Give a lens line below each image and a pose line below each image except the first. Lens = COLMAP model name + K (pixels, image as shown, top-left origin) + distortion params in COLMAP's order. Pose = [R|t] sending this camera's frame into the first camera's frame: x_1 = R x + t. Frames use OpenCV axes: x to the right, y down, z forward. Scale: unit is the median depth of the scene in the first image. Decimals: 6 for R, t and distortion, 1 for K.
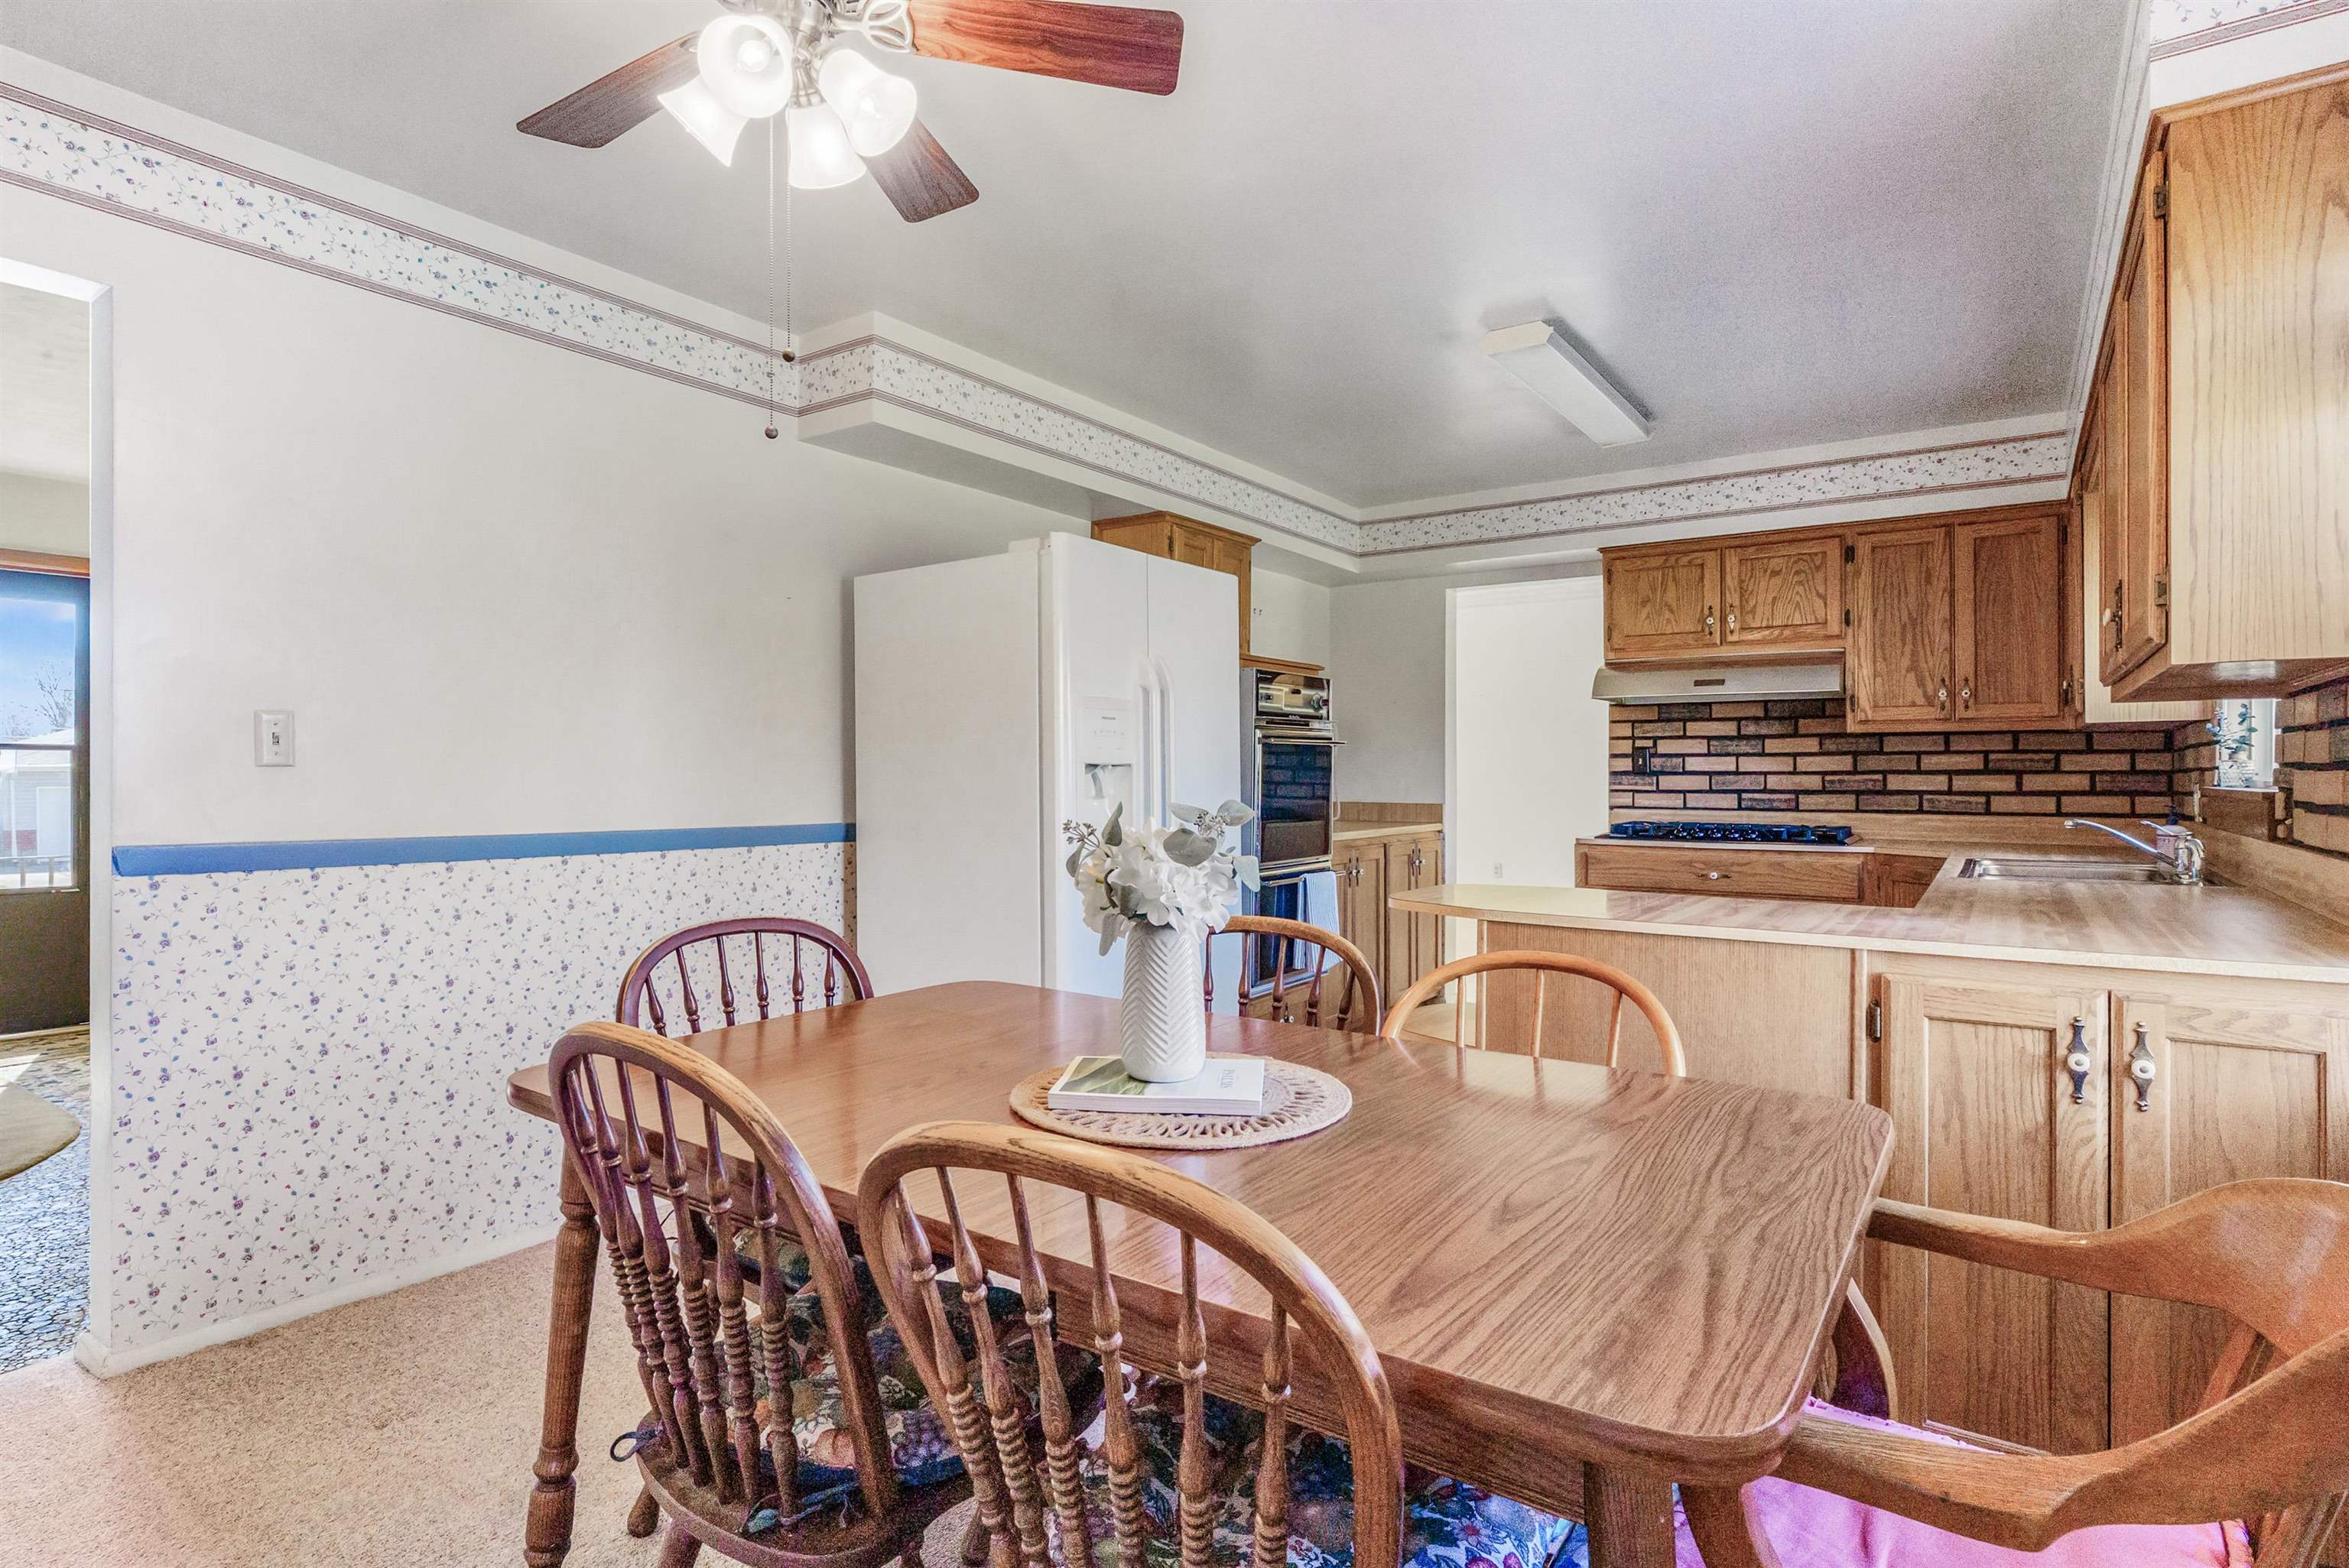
lens RADIAL K [[1209.7, 0, 1193.4], [0, 1209.7, 782.9], [0, 0, 1]] dist [-0.002929, -0.000320]
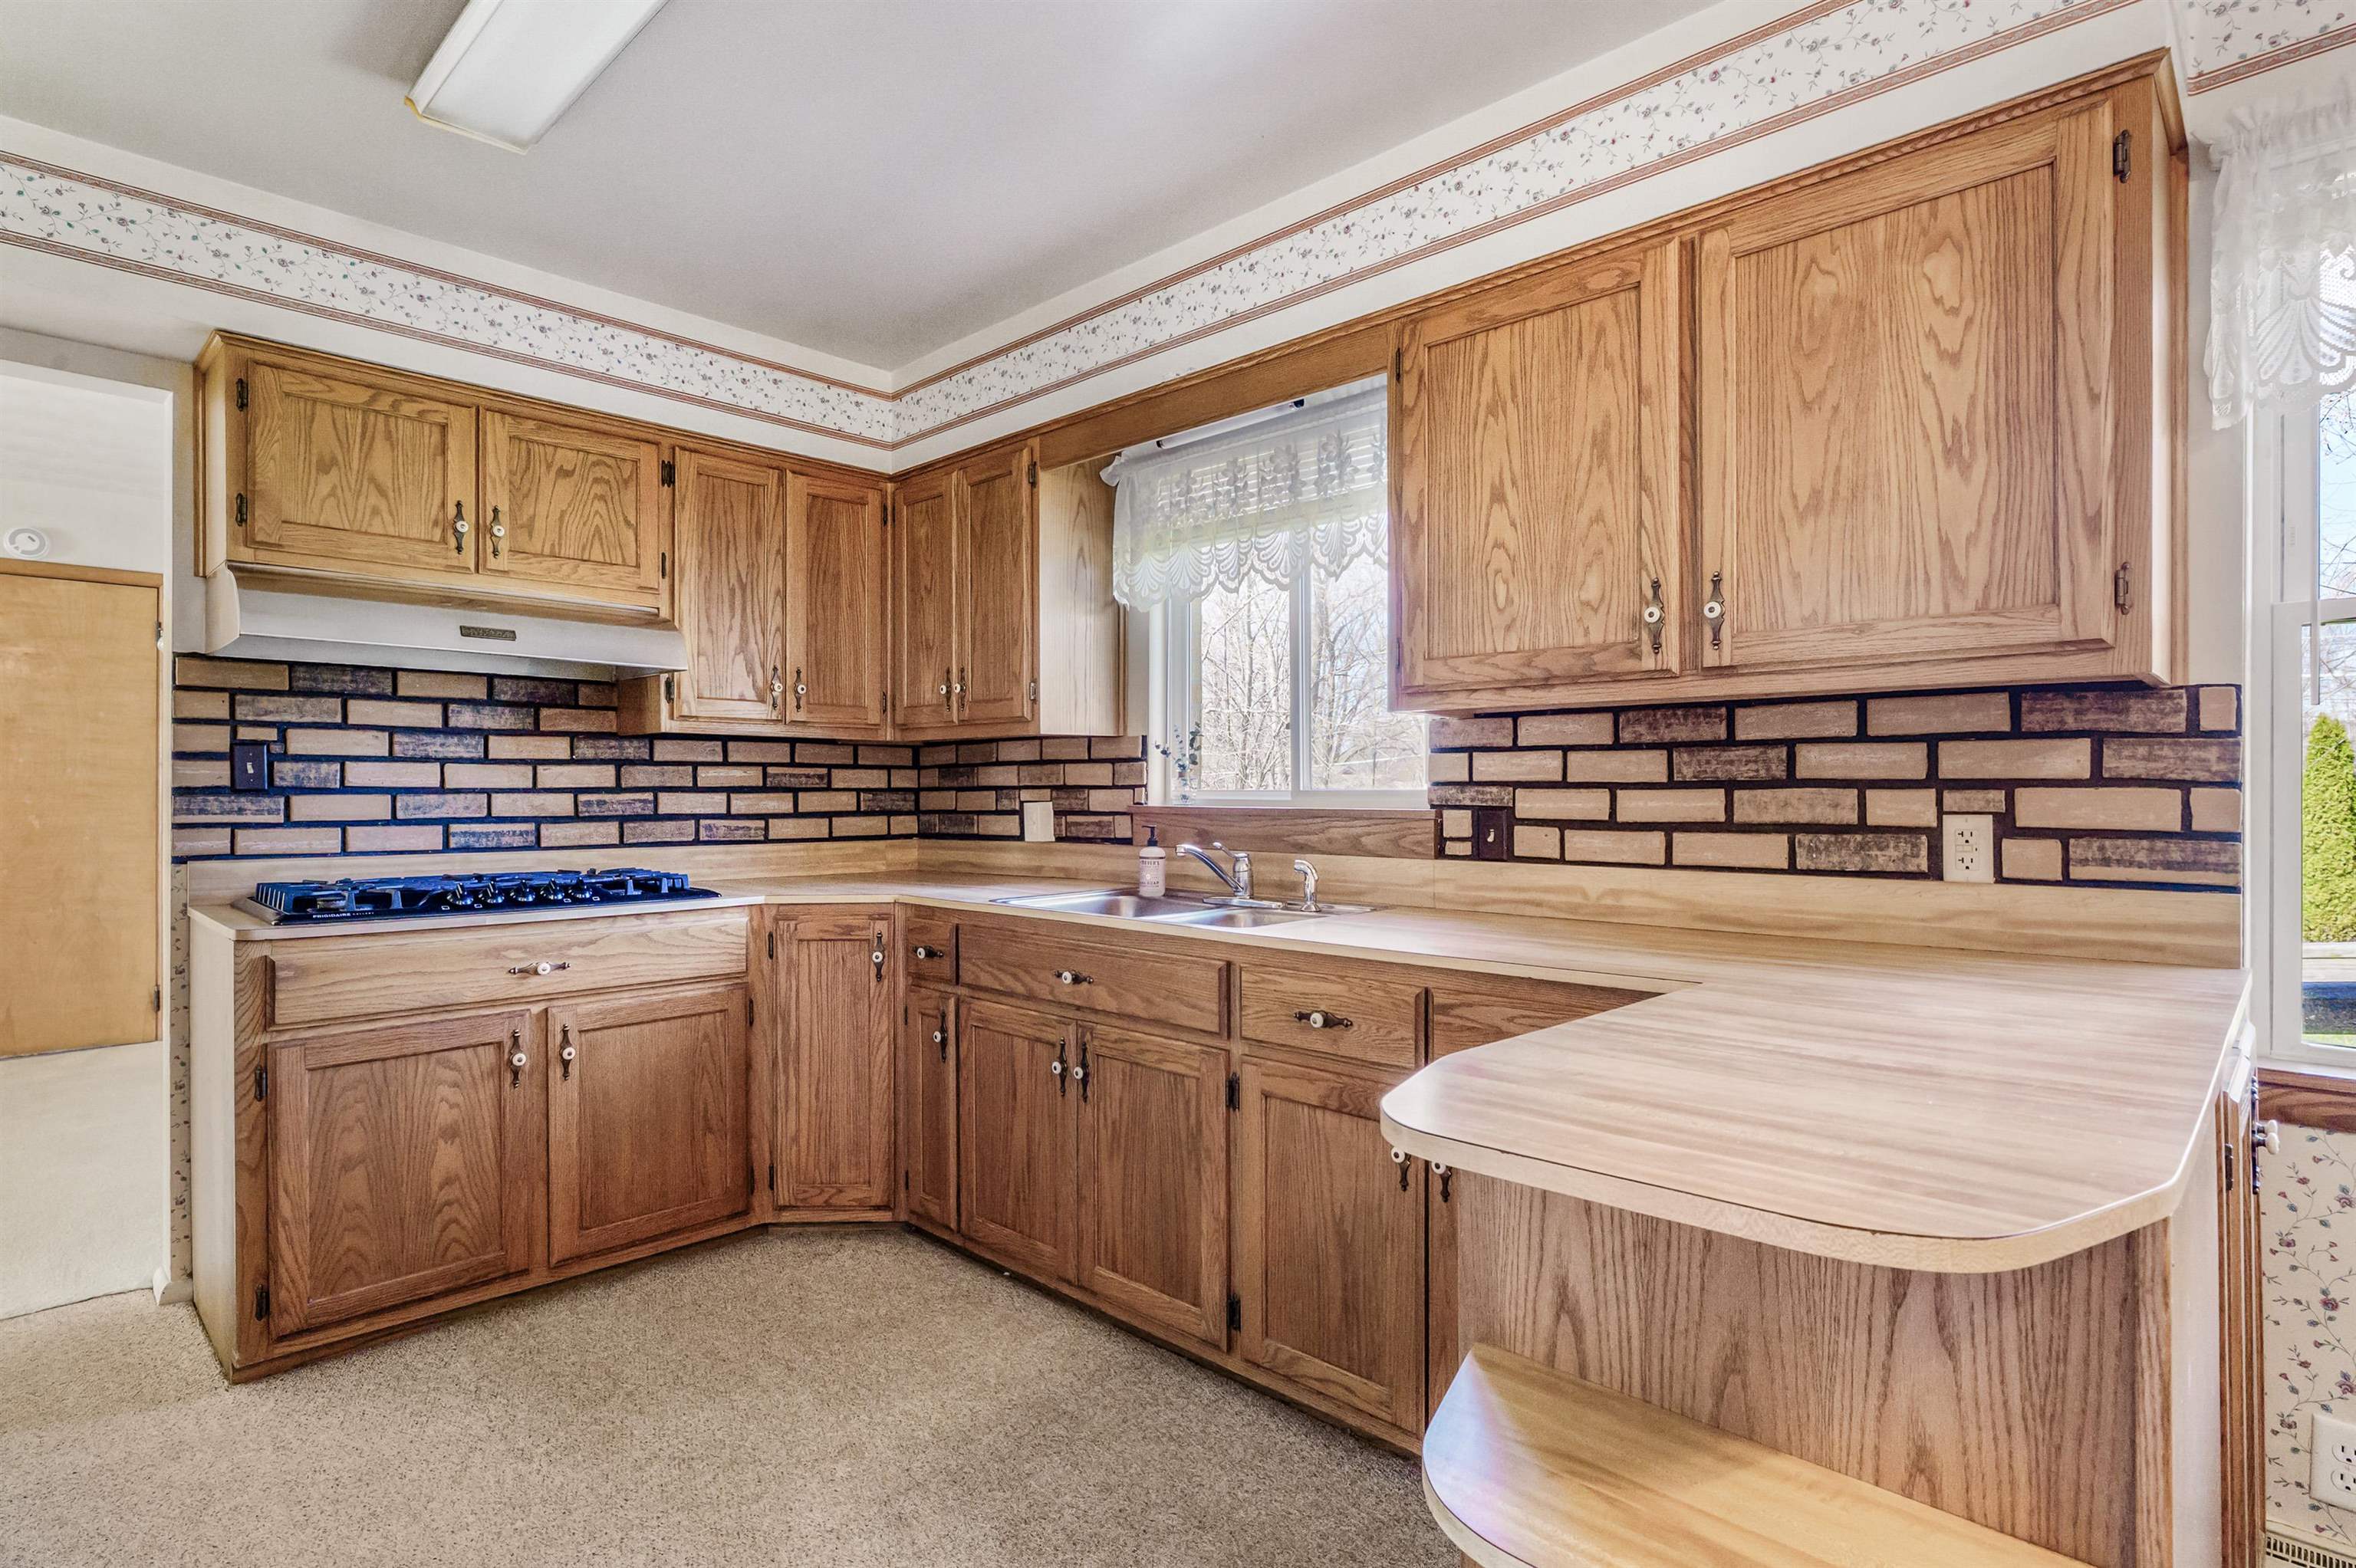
lens RADIAL K [[1197.5, 0, 1180.0], [0, 1197.5, 791.2], [0, 0, 1]] dist [-0.005560, 0.000001]
pose [[0.177053, -0.000606, 0.984201, -0.073522], [0.006536, 0.999978, -0.000560, -0.005464], [-0.984180, 0.006532, 0.177053, 0.566687]]
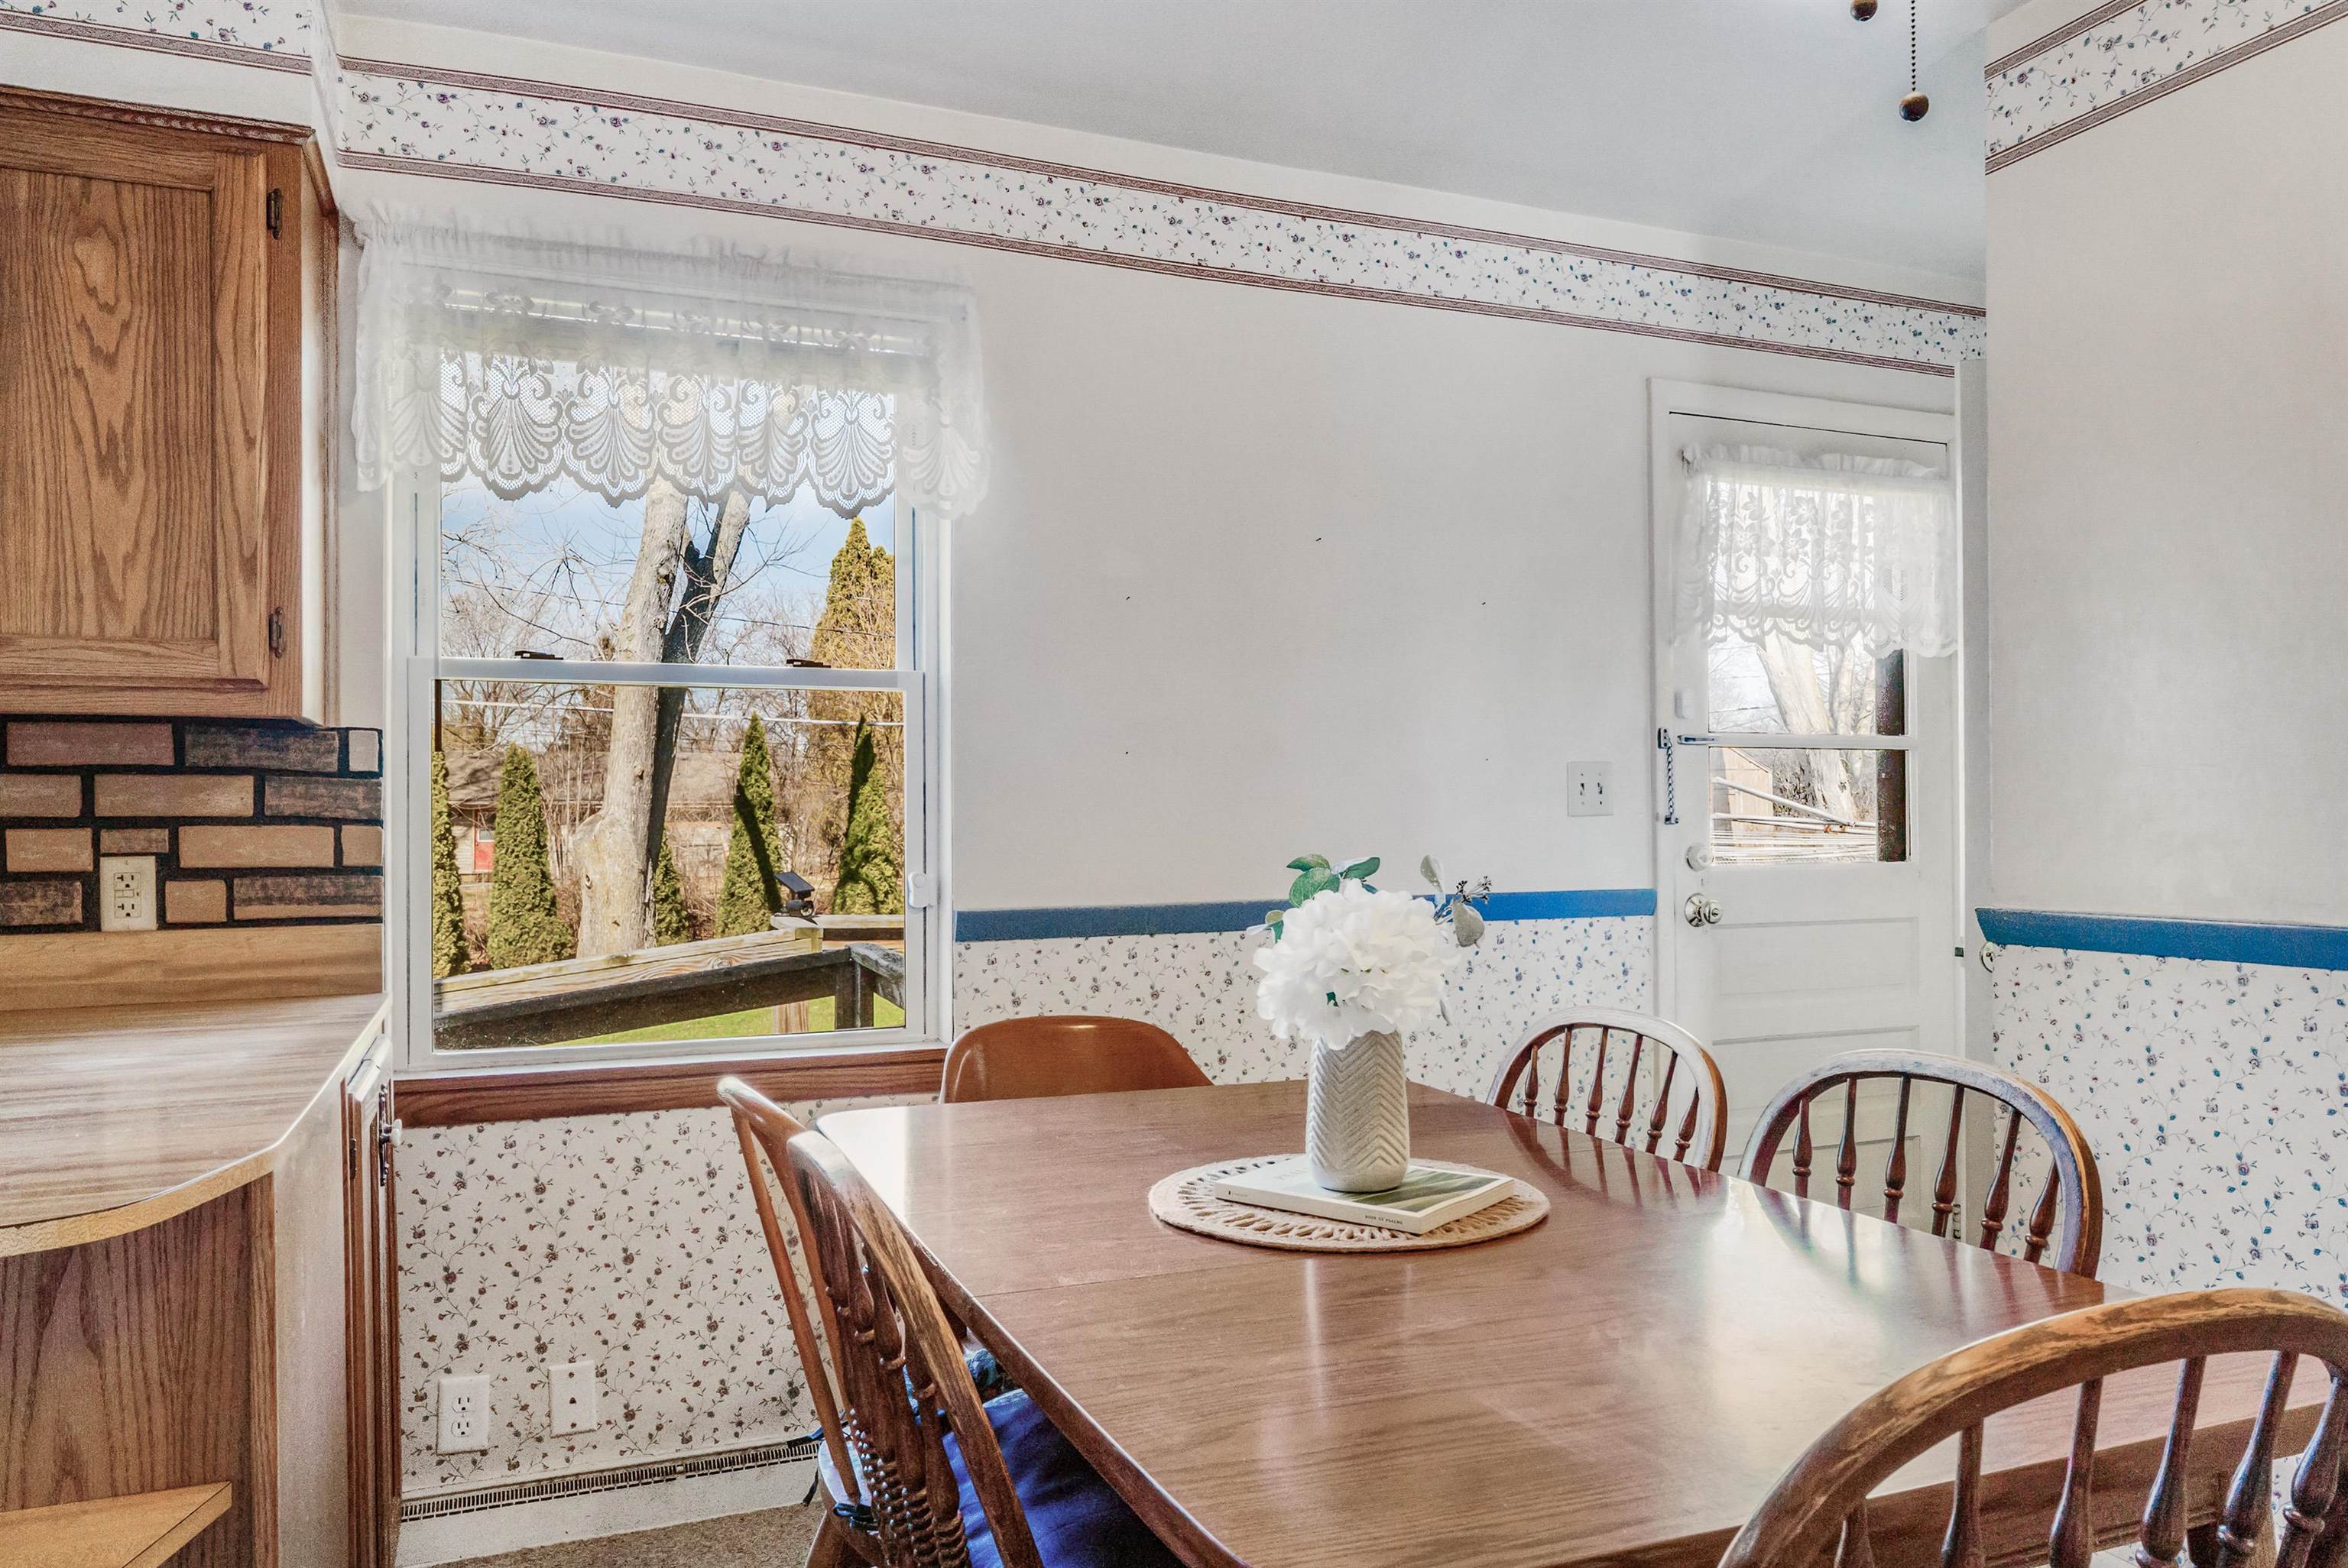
lens RADIAL K [[1585.4, 0, 1175.7], [0, 1585.4, 810.3], [0, 0, 1]] dist [0.001001, 0.001847]
pose [[-0.830091, 0.008556, 0.557562, -0.166610], [0.010440, 0.999945, 0.000198, -0.006804], [-0.557530, 0.005986, -0.830136, 0.600698]]
